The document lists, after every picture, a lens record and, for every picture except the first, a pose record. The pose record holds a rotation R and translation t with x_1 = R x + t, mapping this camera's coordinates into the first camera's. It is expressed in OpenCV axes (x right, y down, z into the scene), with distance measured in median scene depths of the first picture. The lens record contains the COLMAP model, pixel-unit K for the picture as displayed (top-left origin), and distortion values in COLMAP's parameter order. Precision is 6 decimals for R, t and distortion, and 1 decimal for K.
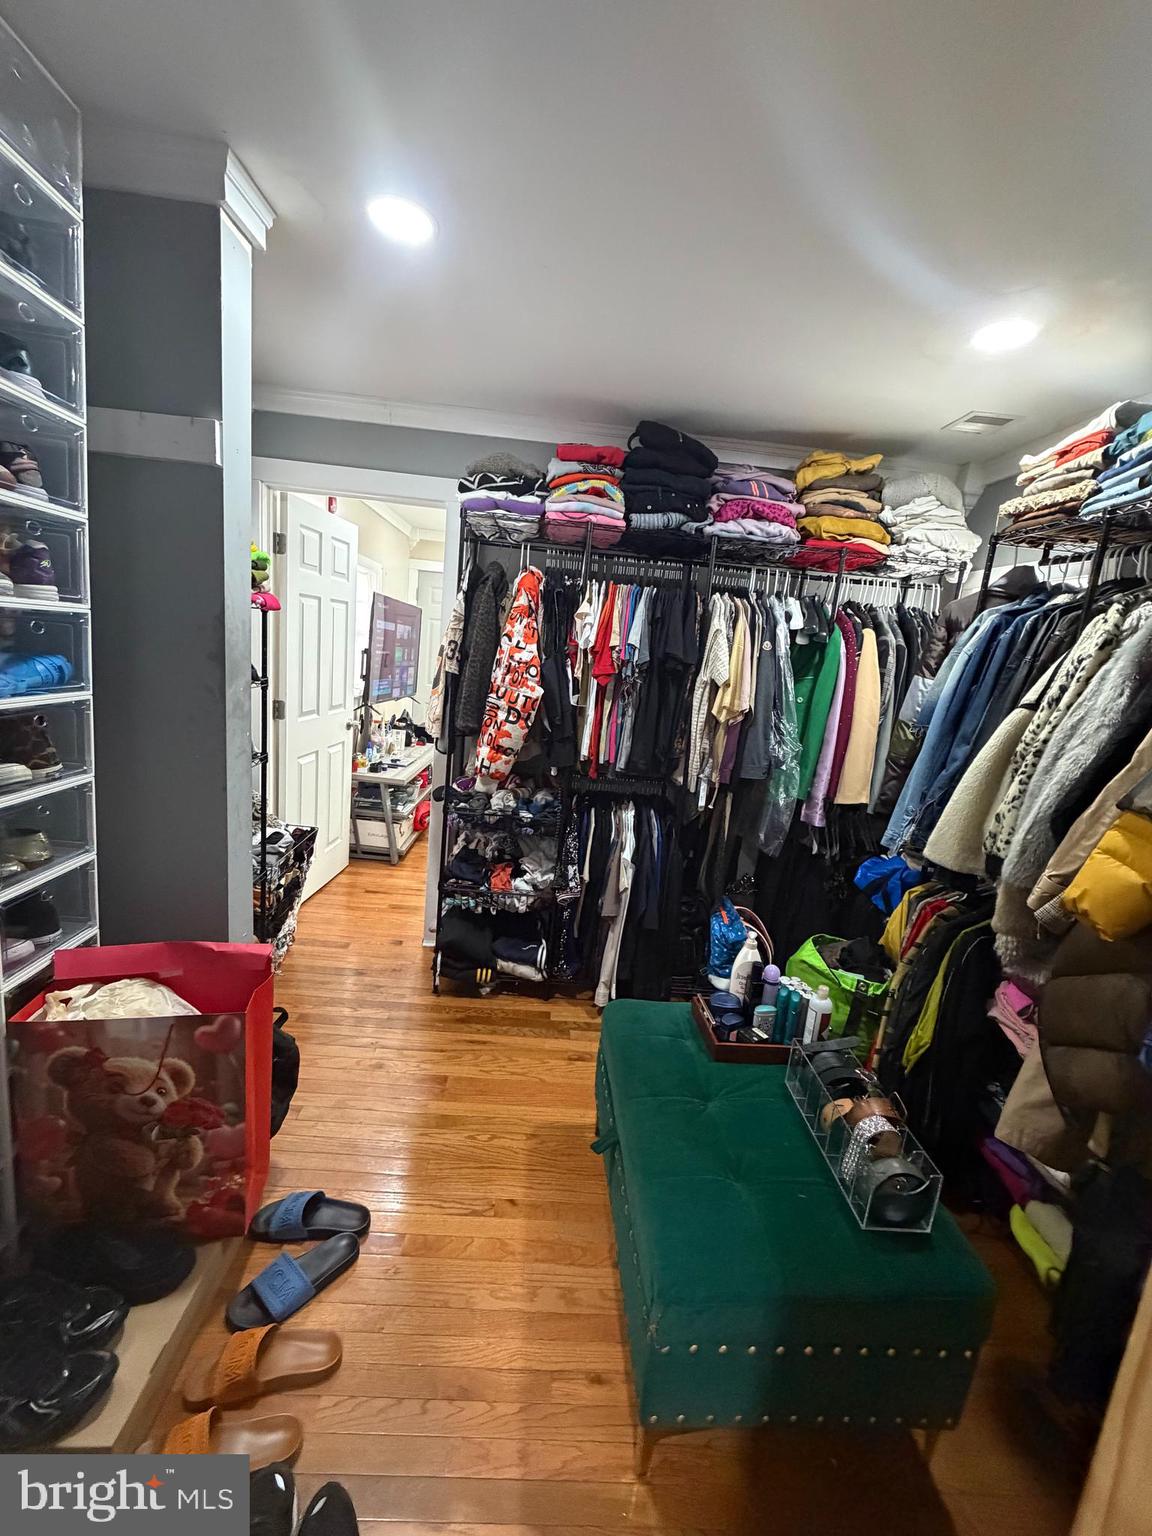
lens RADIAL K [[618.5, 0, 575.9], [0, 618.5, 763.8], [0, 0, 1]] dist [0.001460, 0.000012]
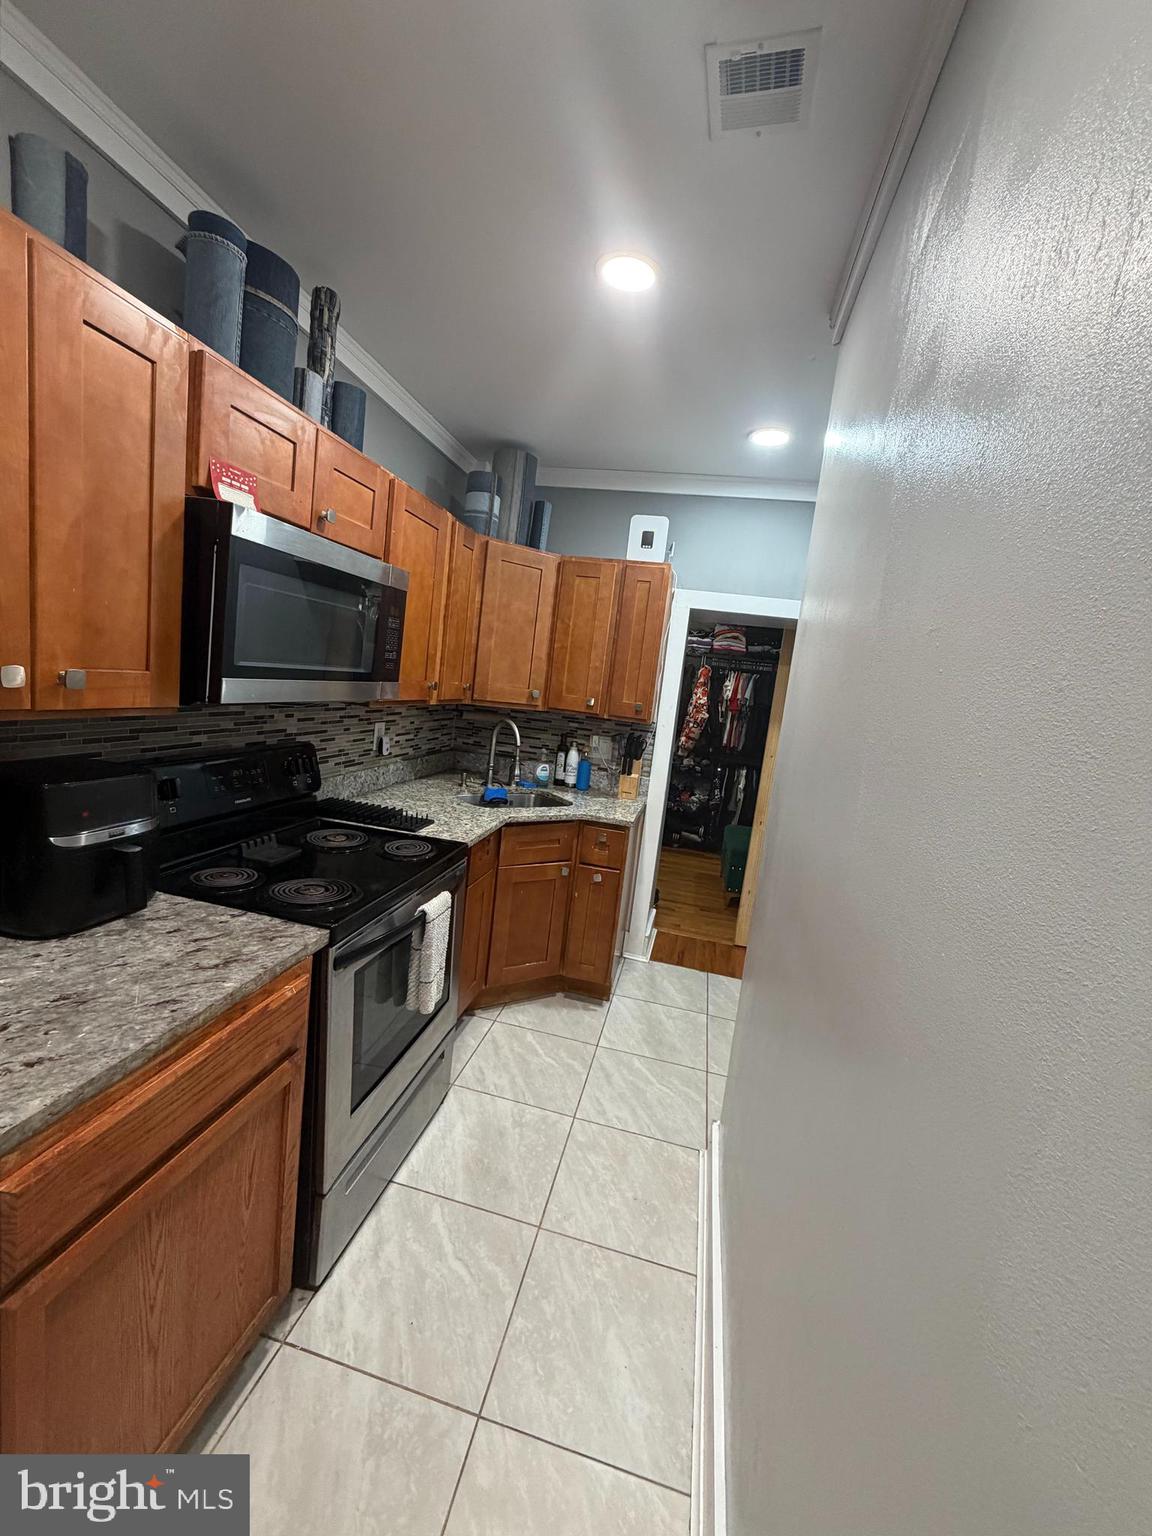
lens RADIAL K [[618.5, 0, 573.8], [0, 618.5, 764.2], [0, 0, 1]] dist [0.001460, 0.000012]
pose [[0.968111, 0.047622, -0.245953, 0.042567], [-0.066979, 0.995229, -0.070942, 0.283754], [0.241401, 0.085153, 0.966682, -1.491278]]
